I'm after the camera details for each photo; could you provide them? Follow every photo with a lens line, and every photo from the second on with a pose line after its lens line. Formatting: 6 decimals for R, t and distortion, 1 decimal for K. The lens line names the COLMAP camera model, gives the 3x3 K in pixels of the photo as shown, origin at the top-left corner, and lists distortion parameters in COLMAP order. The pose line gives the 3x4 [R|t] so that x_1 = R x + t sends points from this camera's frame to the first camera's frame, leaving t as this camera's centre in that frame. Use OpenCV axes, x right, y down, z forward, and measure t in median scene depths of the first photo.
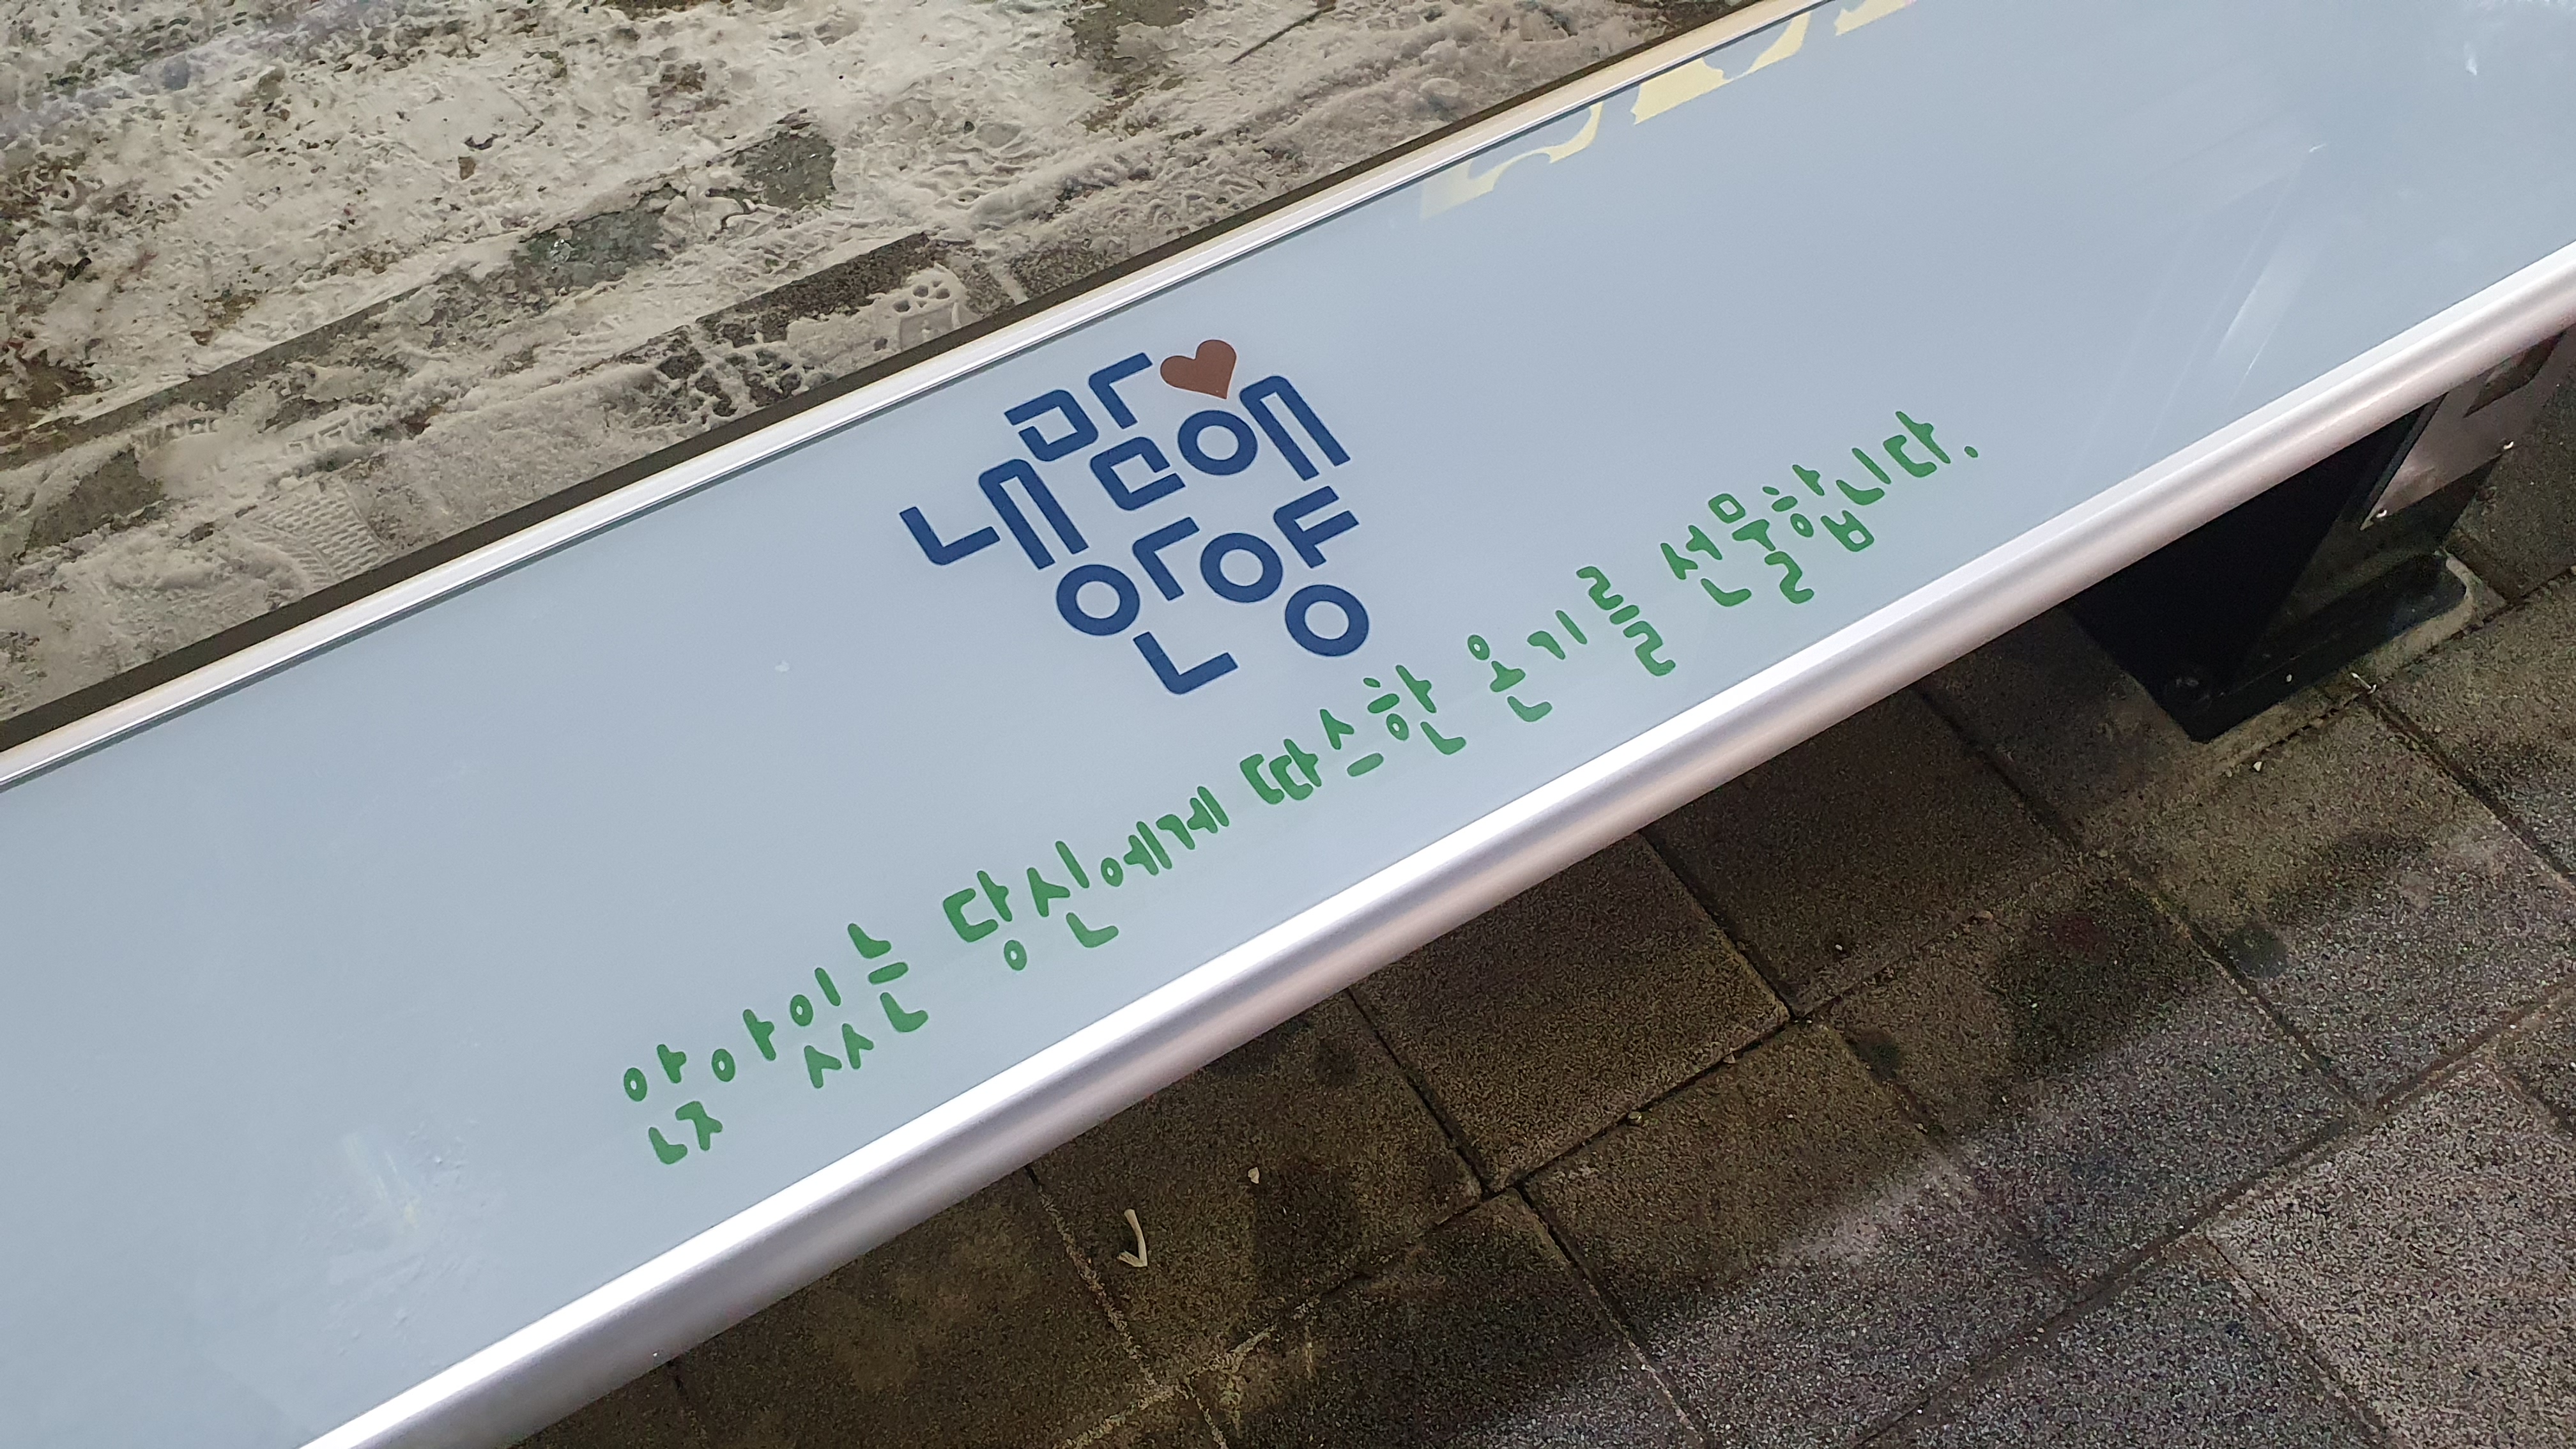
lens RADIAL K [[2227.4, 0, 1288.0], [0, 2227.4, 724.5], [0, 0, 1]] dist [-0.008518, -0.001486]
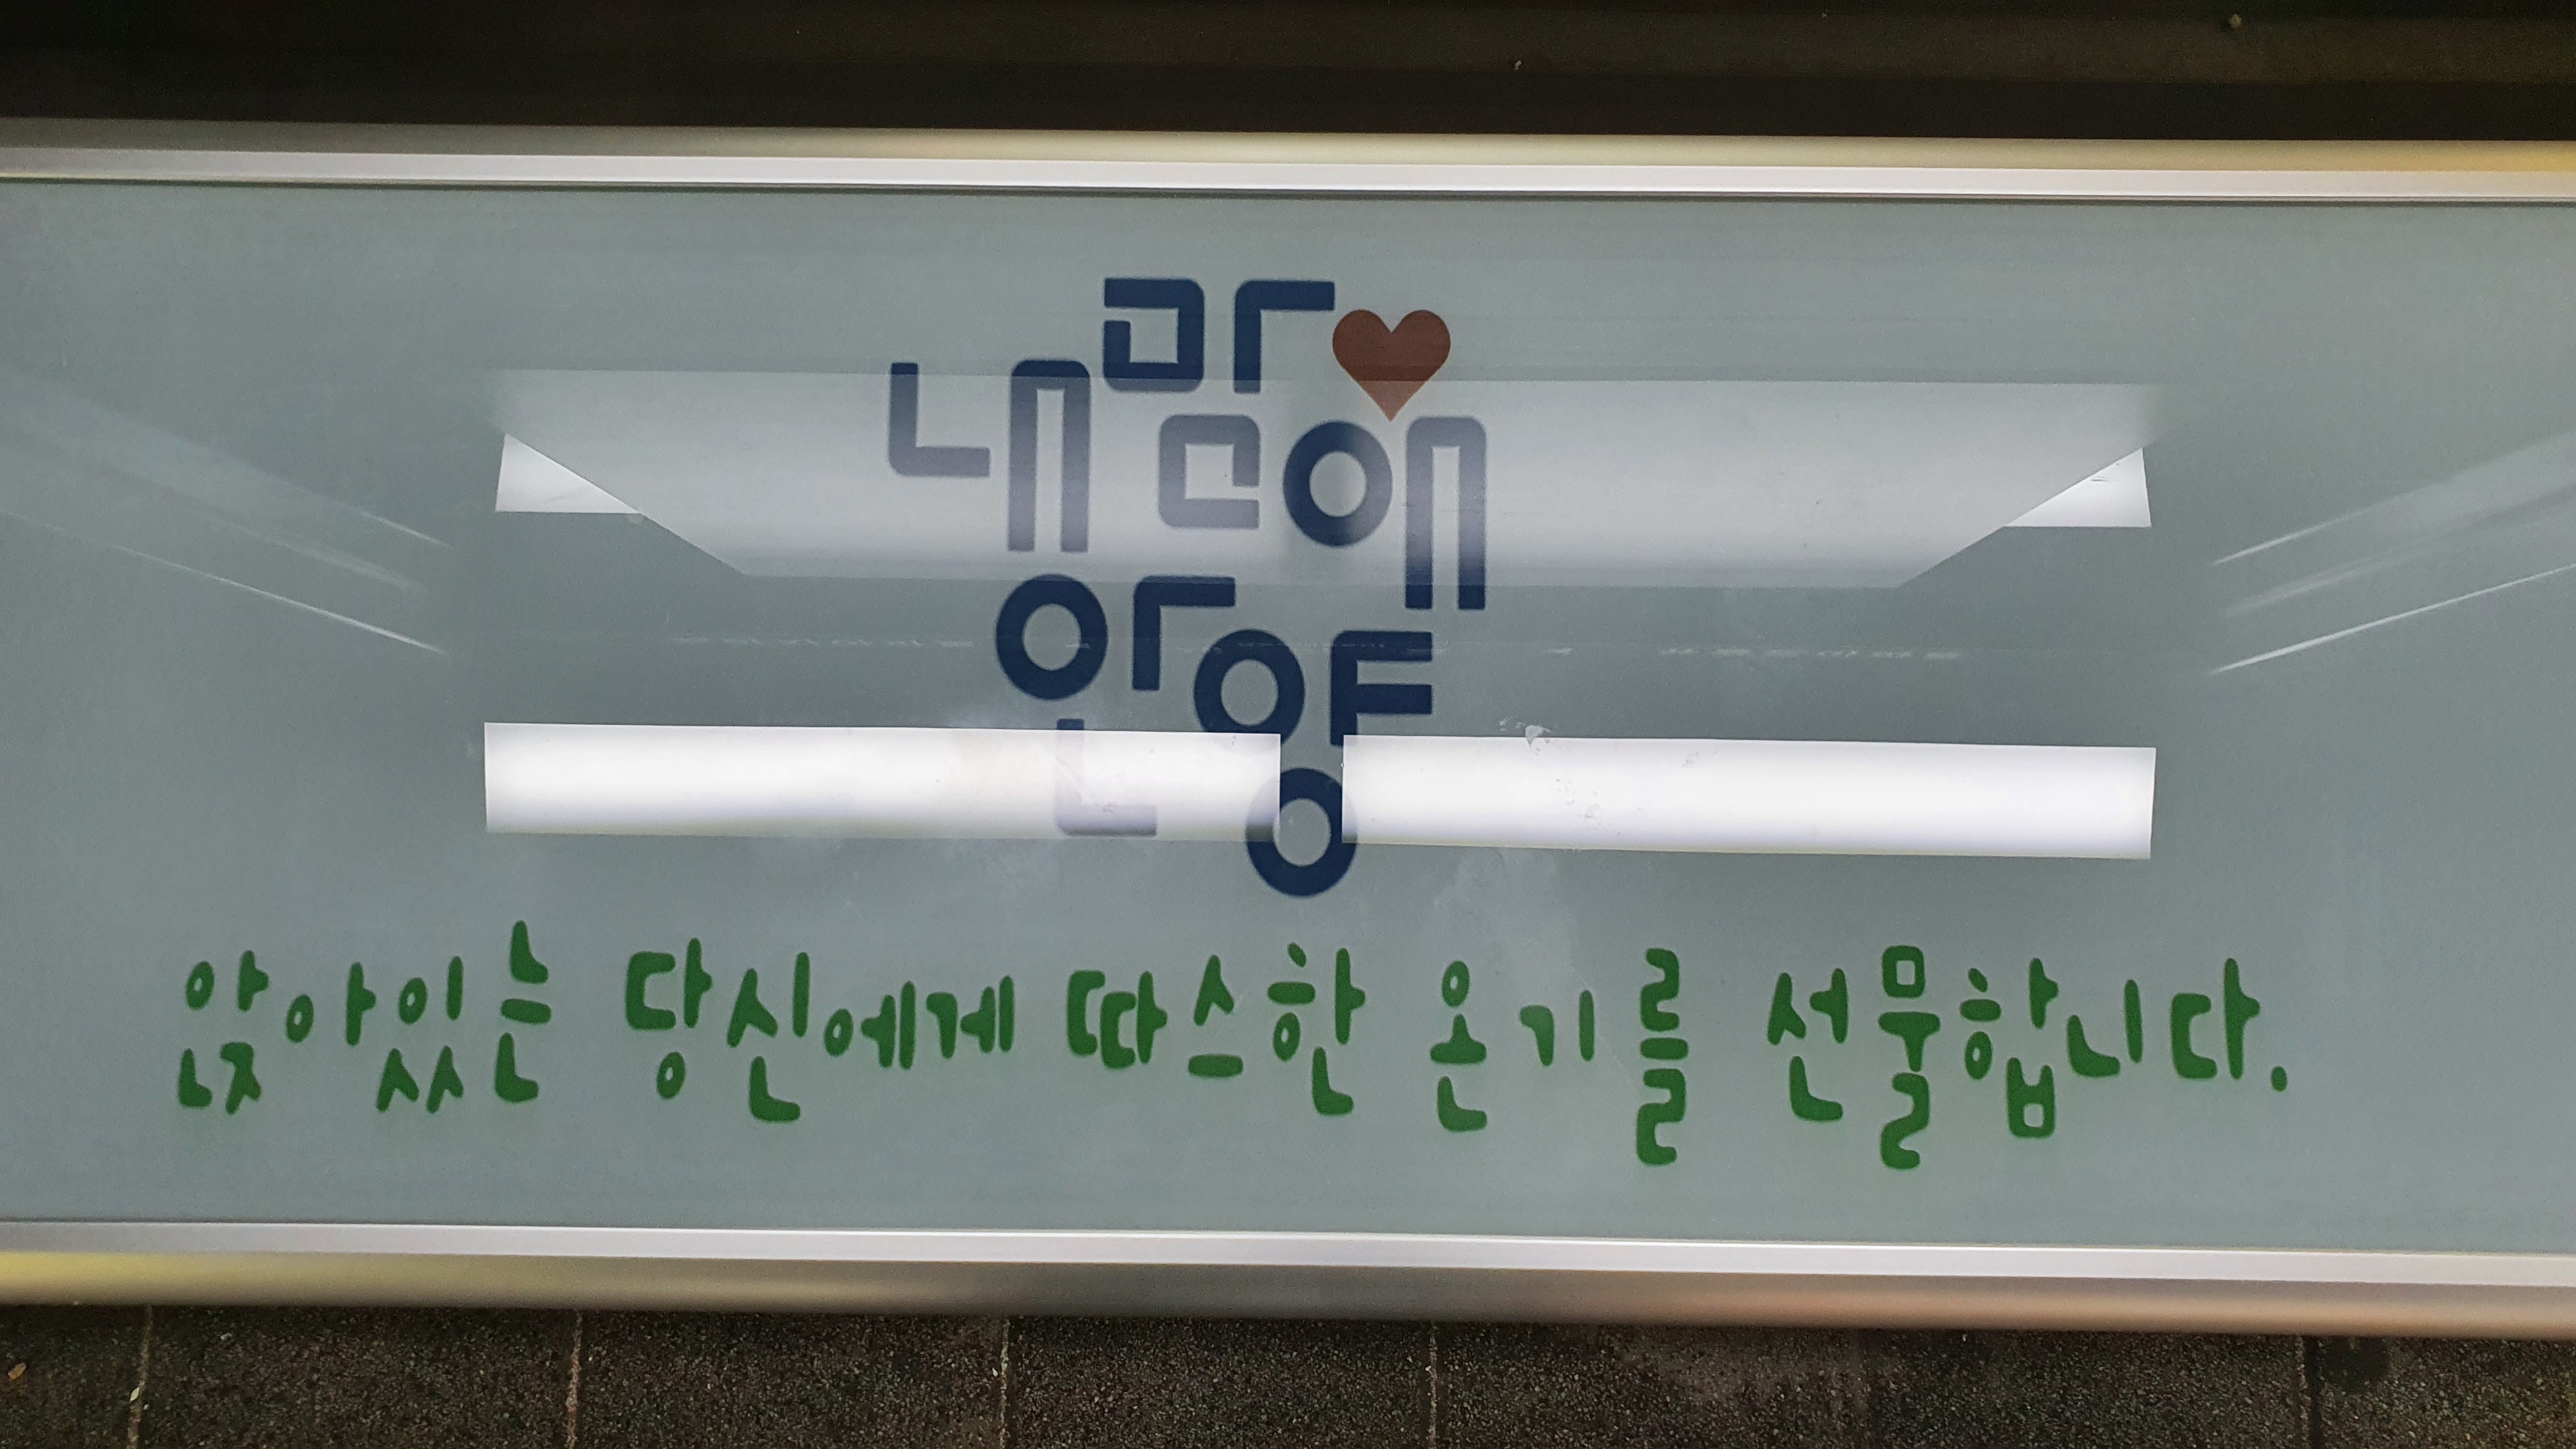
lens RADIAL K [[2047.2, 0, 1288.0], [0, 2047.2, 724.5], [0, 0, 1]] dist [-0.051626, 0.004076]
pose [[0.848547, 0.523595, -0.076265, 0.043841], [-0.439916, 0.778213, 0.448172, -0.352319], [0.294011, -0.346745, 0.890688, 0.409336]]
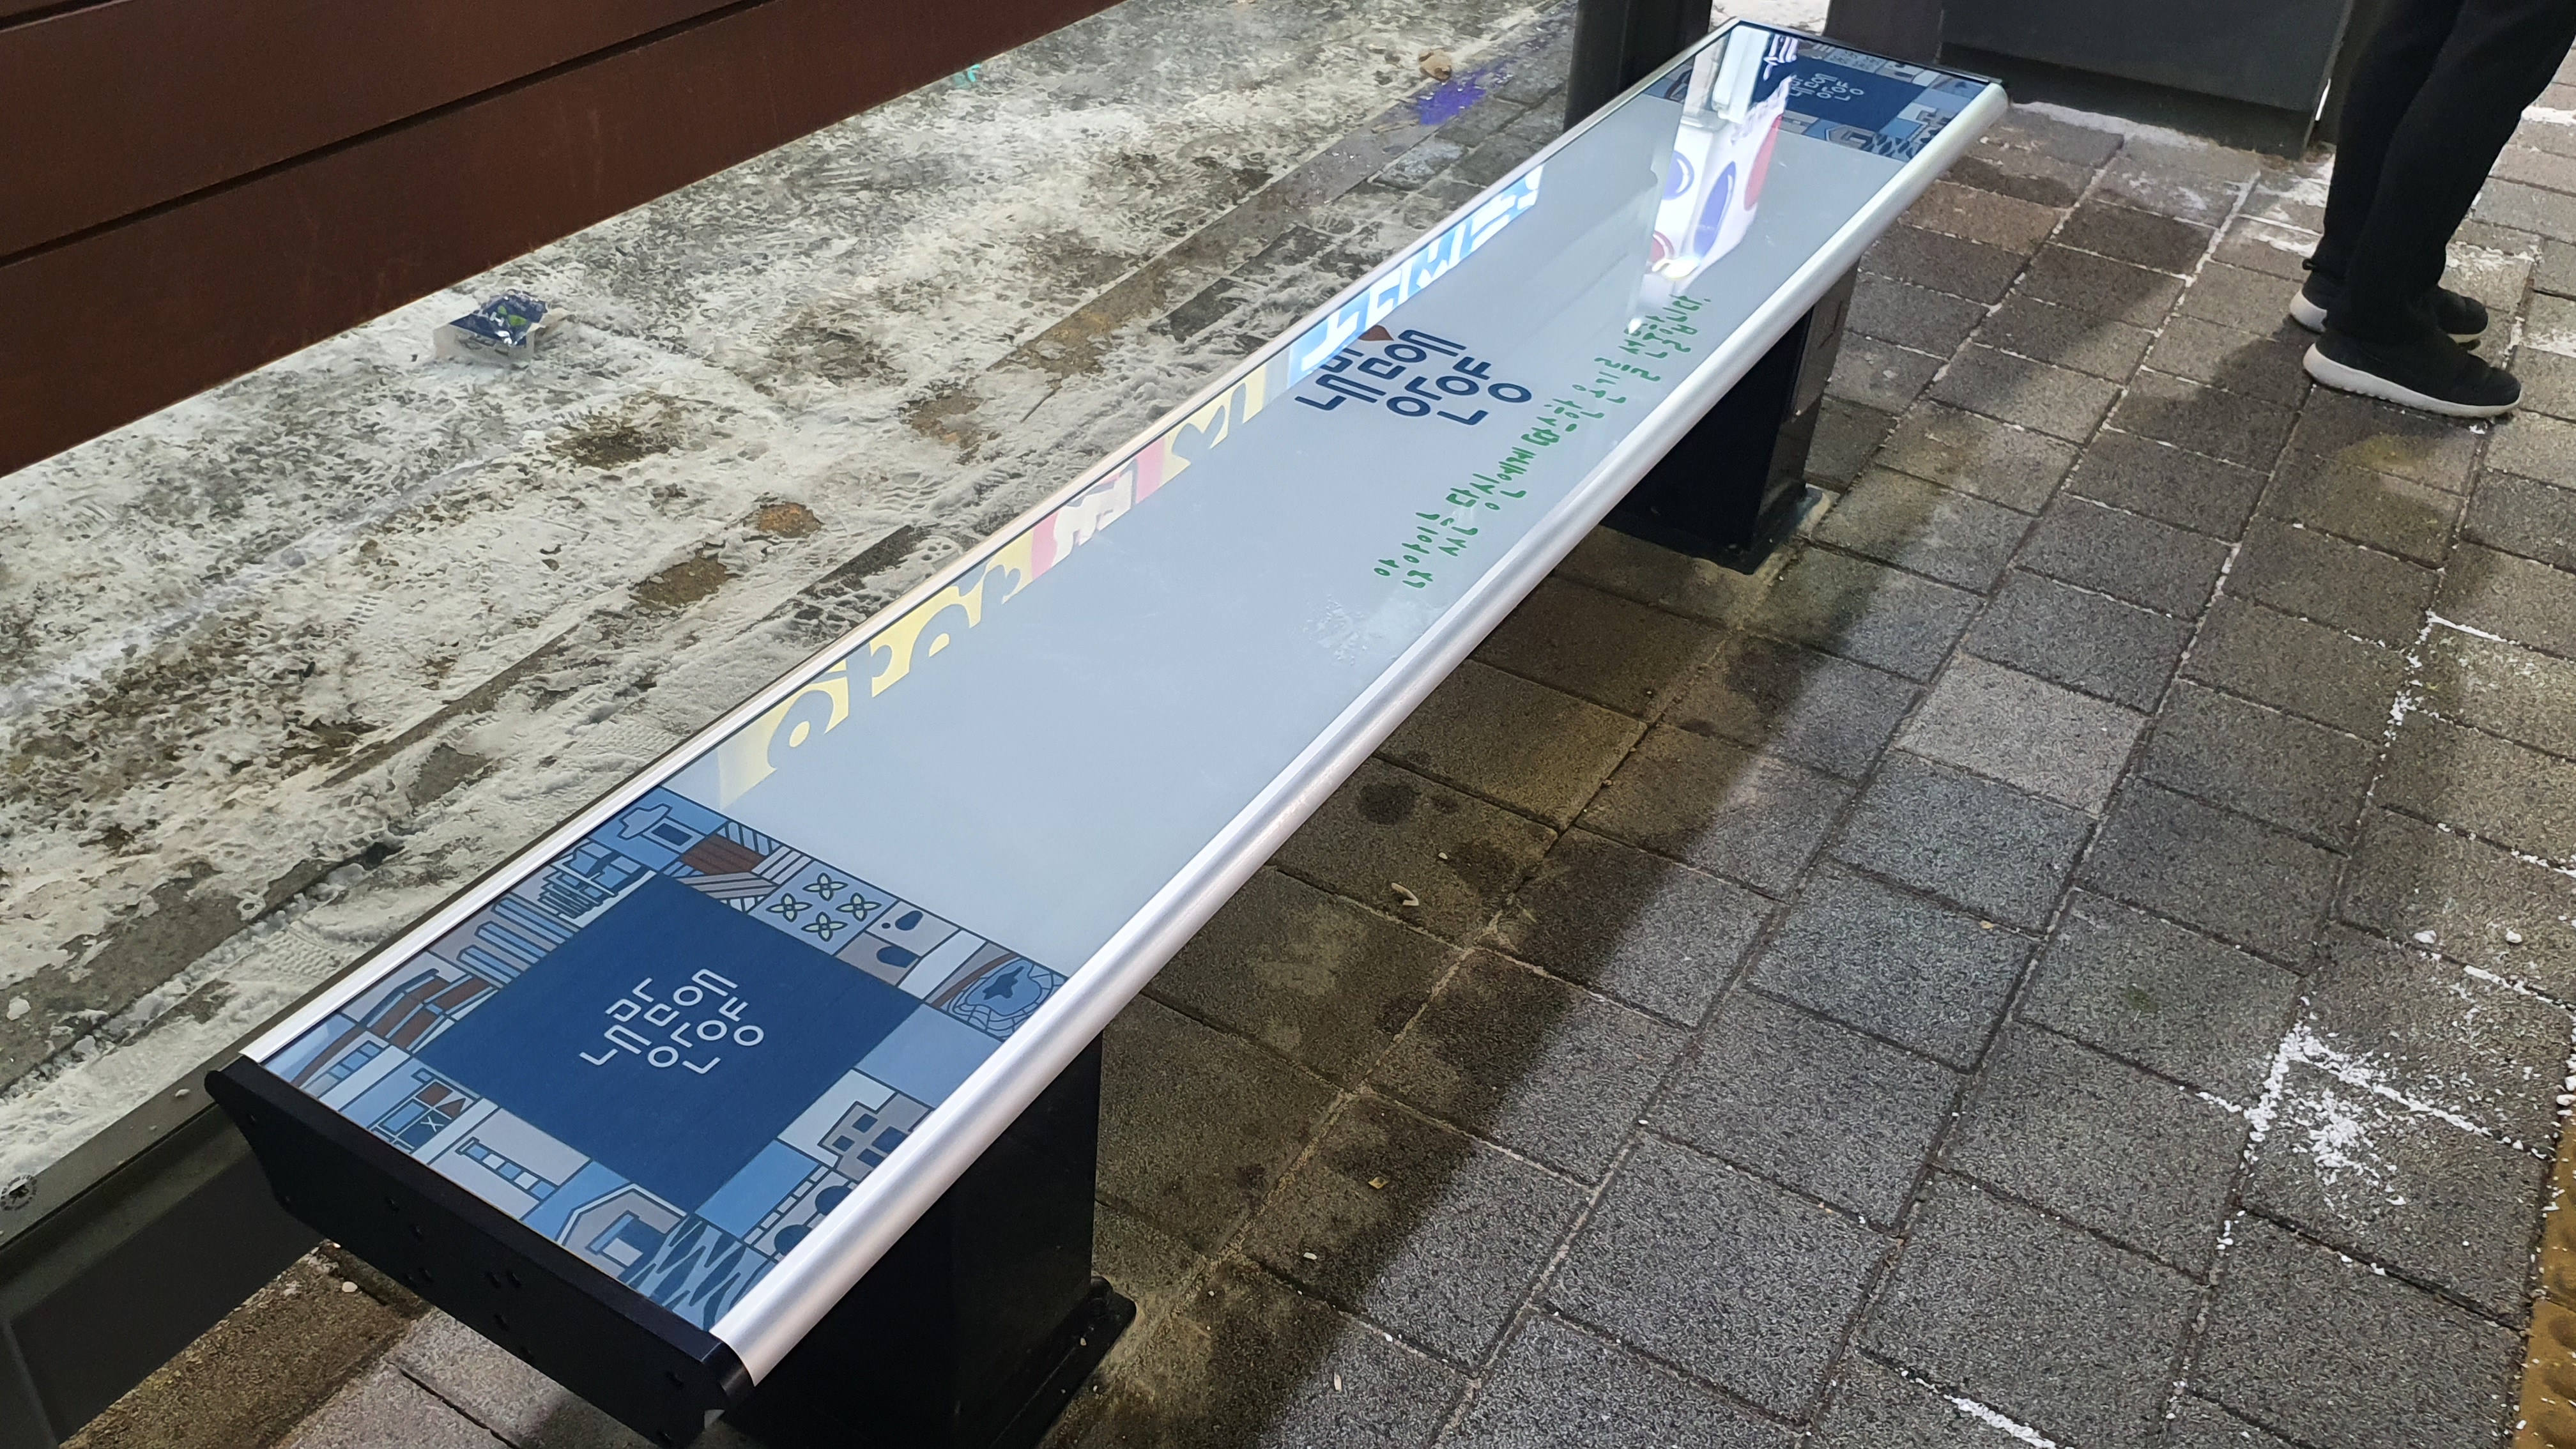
lens RADIAL K [[2097.3, 0, 1288.0], [0, 2097.3, 724.5], [0, 0, 1]] dist [0.148792, -0.484579]
pose [[0.878865, -0.232441, 0.416614, -1.013621], [0.353588, 0.903621, -0.241752, 0.609934], [-0.320268, 0.359777, 0.876350, -0.523243]]
